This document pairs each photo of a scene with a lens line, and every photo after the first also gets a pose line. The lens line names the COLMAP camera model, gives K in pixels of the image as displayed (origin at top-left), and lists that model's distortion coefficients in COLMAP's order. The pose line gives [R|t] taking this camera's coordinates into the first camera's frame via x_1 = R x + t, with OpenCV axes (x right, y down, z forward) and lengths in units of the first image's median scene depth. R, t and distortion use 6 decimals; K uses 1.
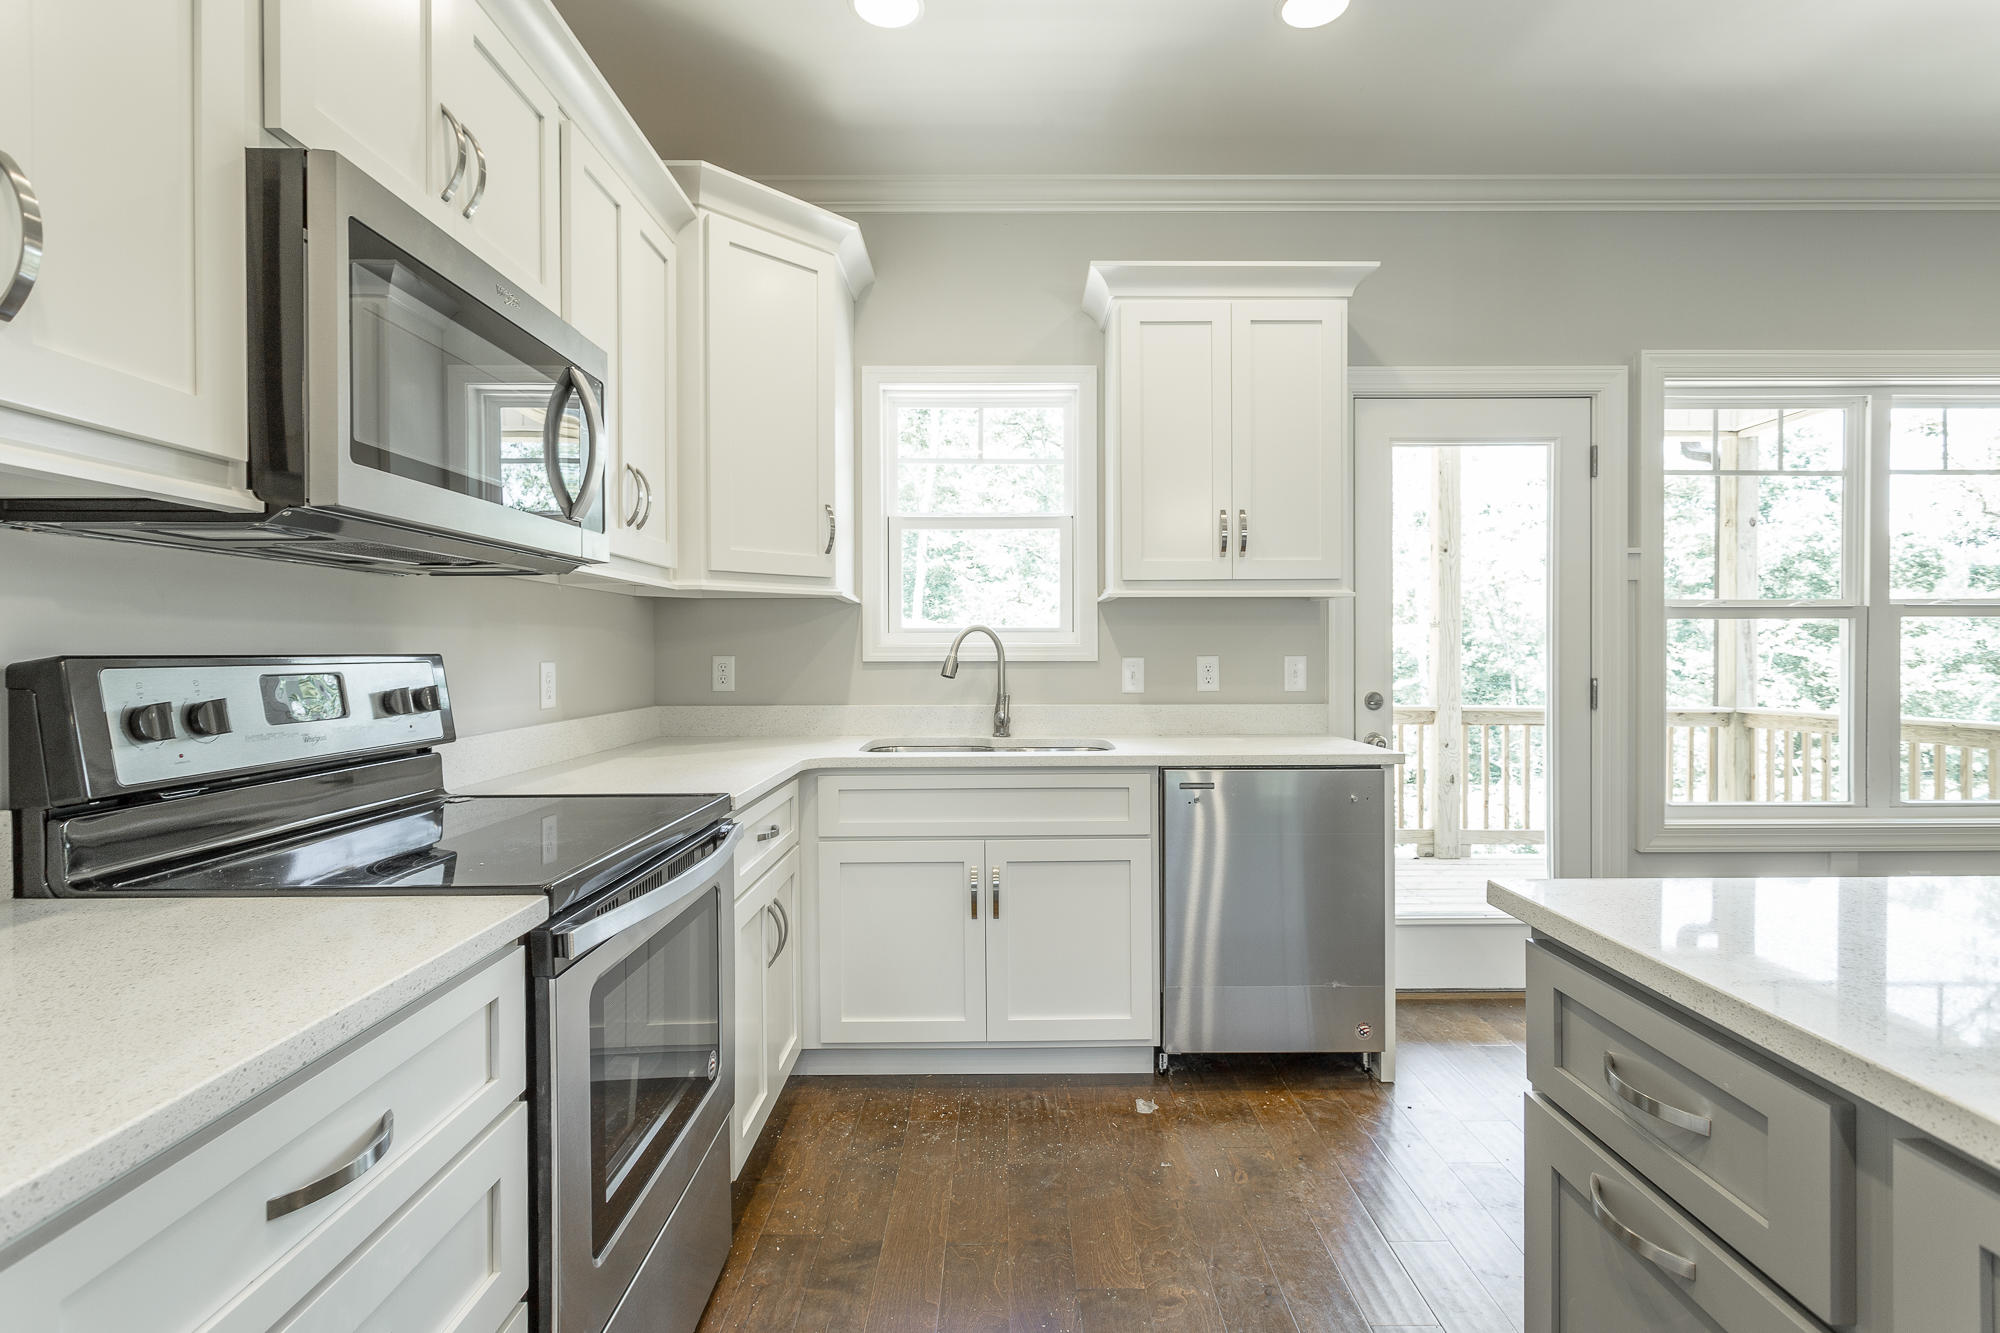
lens RADIAL K [[941.0, 0, 1011.0], [0, 941.0, 654.2], [0, 0, 1]] dist [-0.000028, -0.000063]
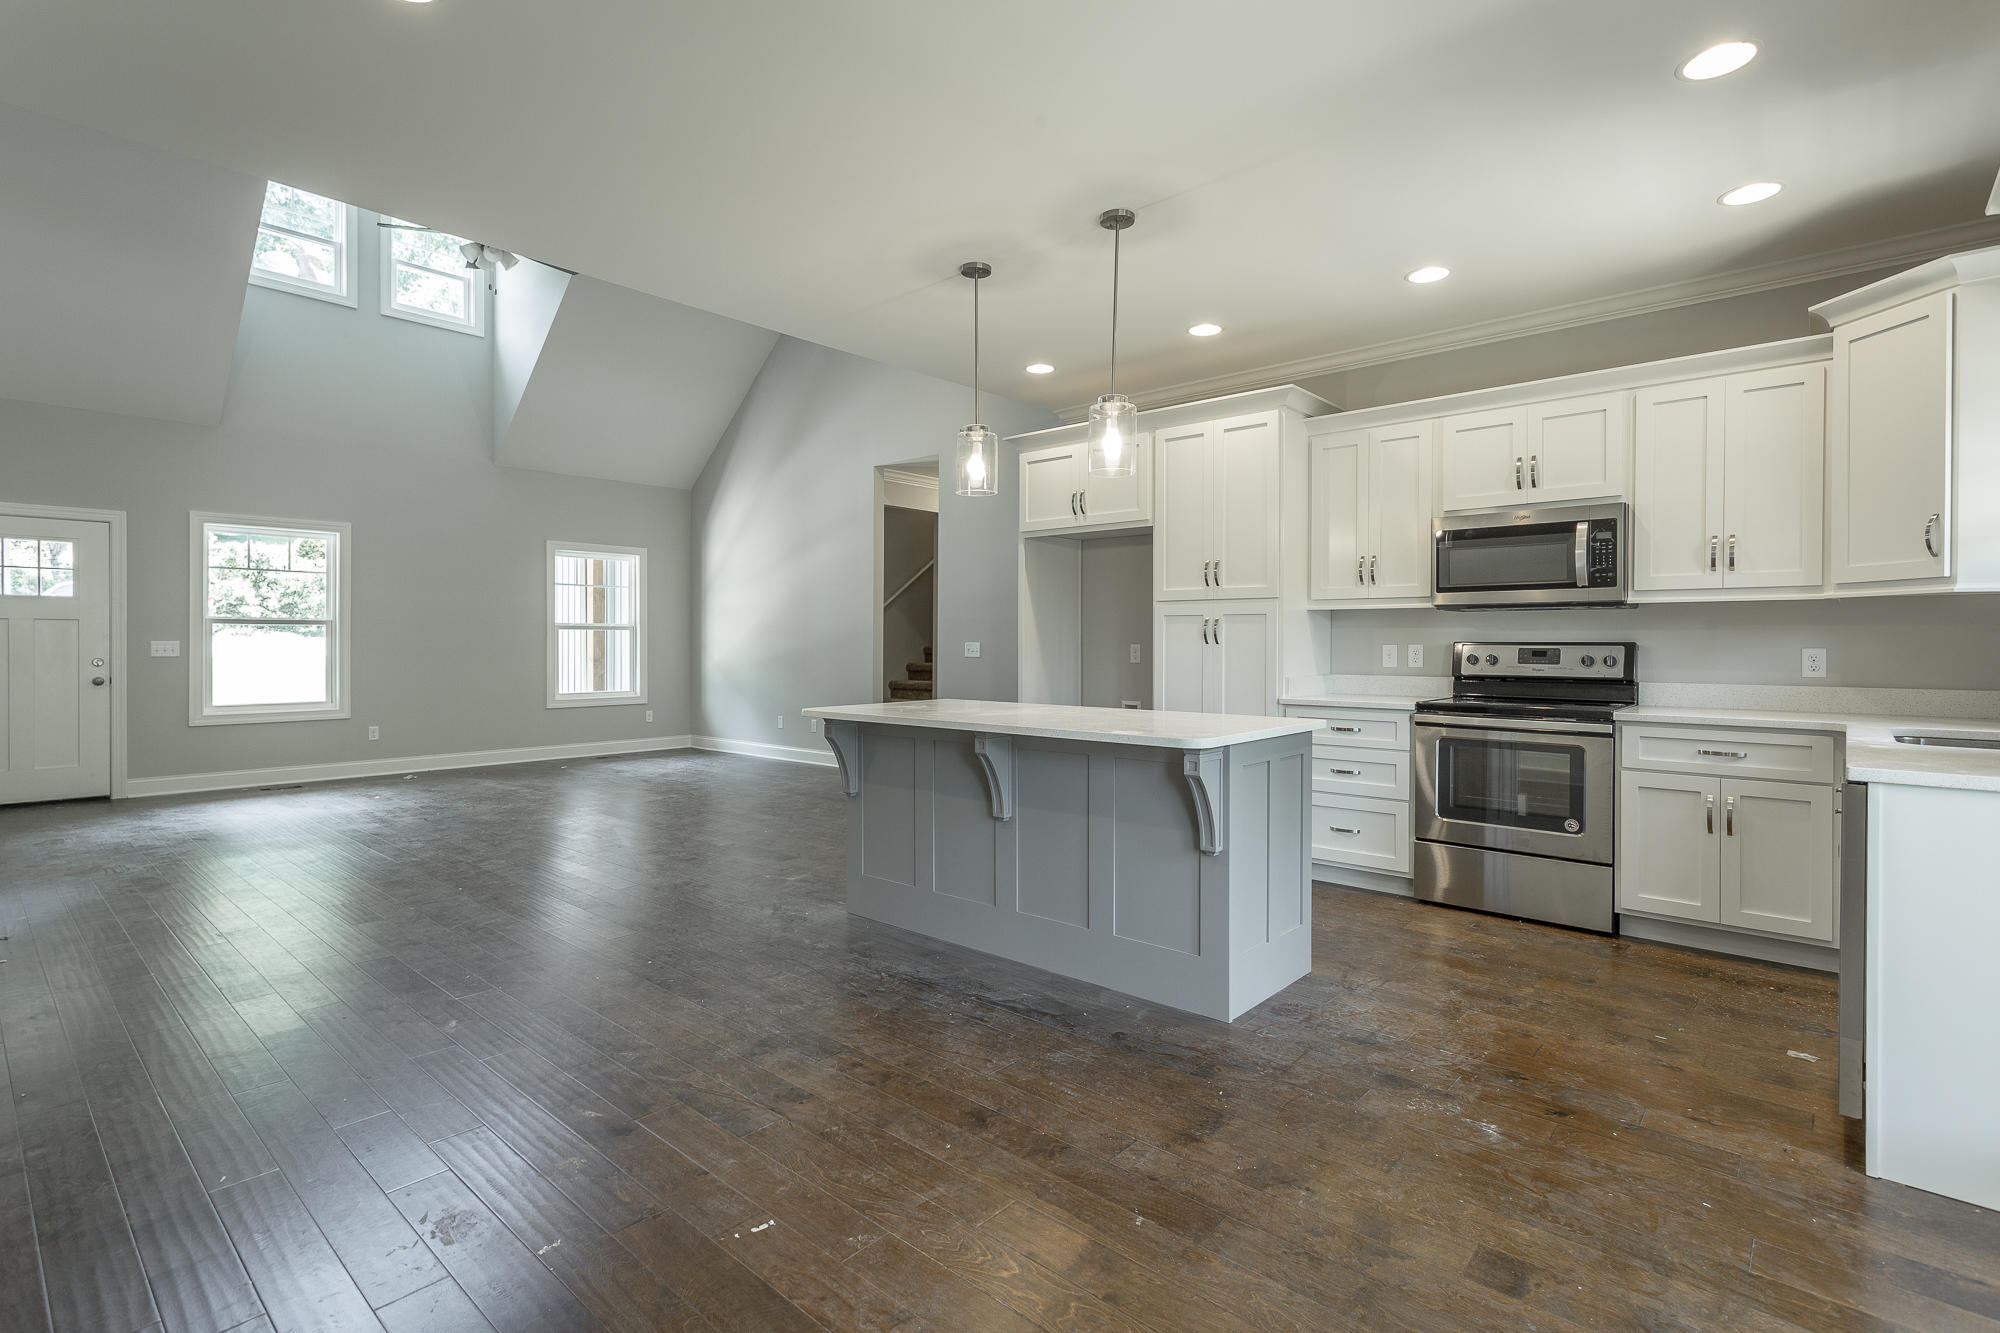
lens RADIAL K [[945.5, 0, 988.0], [0, 945.5, 648.1], [0, 0, 1]] dist [0.002086, 0.000394]
pose [[-0.673531, 0.005889, -0.739135, 1.292205], [-0.003701, 0.999929, 0.011339, -0.004208], [0.739149, 0.010373, -0.673462, 0.836688]]
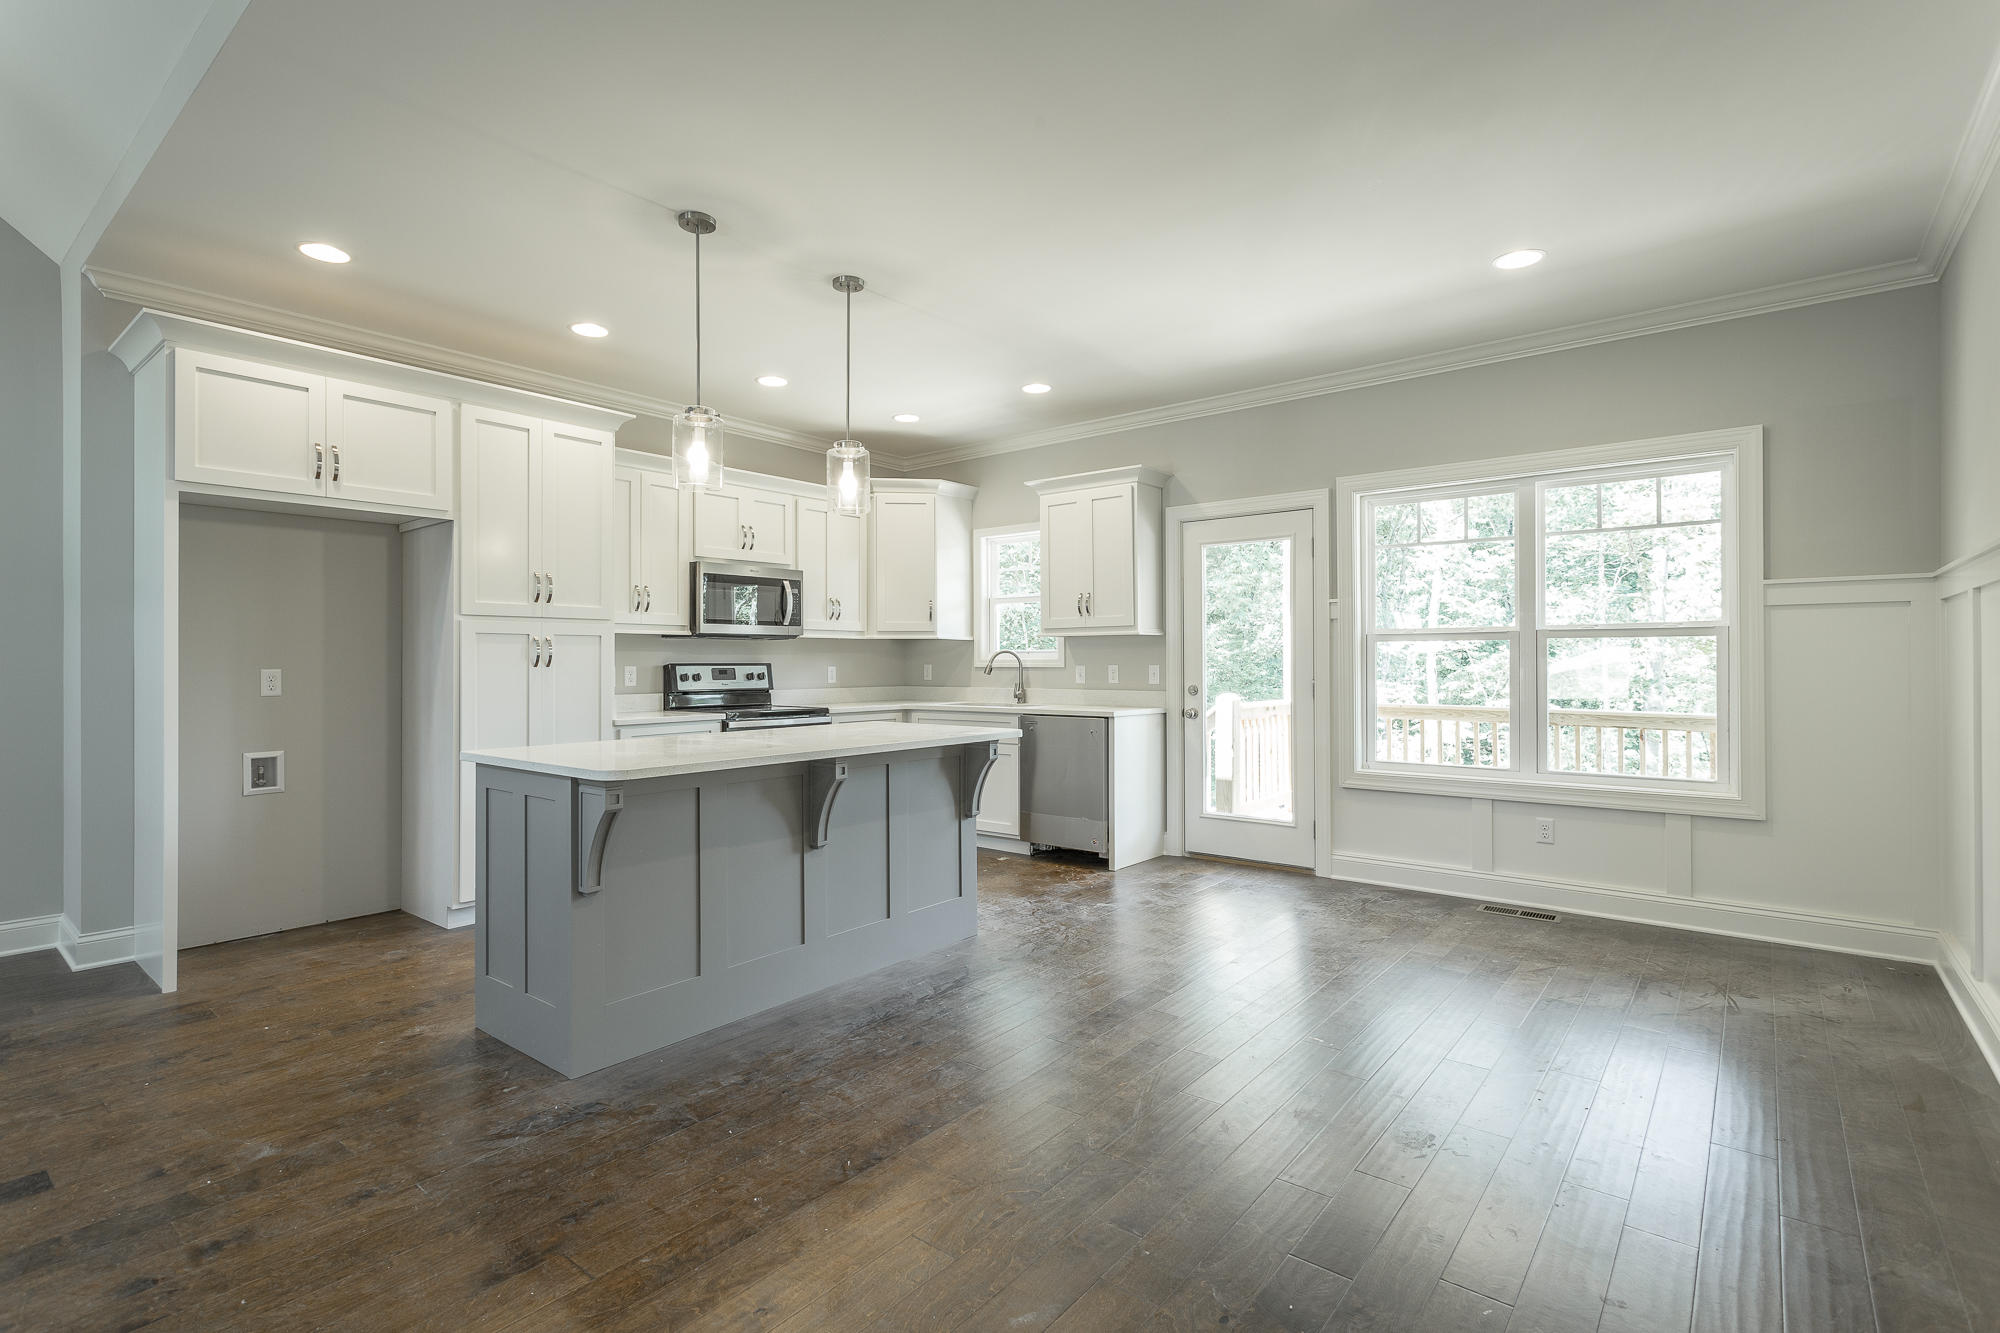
lens RADIAL K [[945.0, 0, 986.3], [0, 945.0, 658.6], [0, 0, 1]] dist [0.001623, 0.002001]
pose [[0.767391, -0.002469, -0.641174, 1.295550], [-0.001420, 0.999984, -0.005550, 0.000363], [0.641177, 0.005169, 0.767375, -0.664028]]
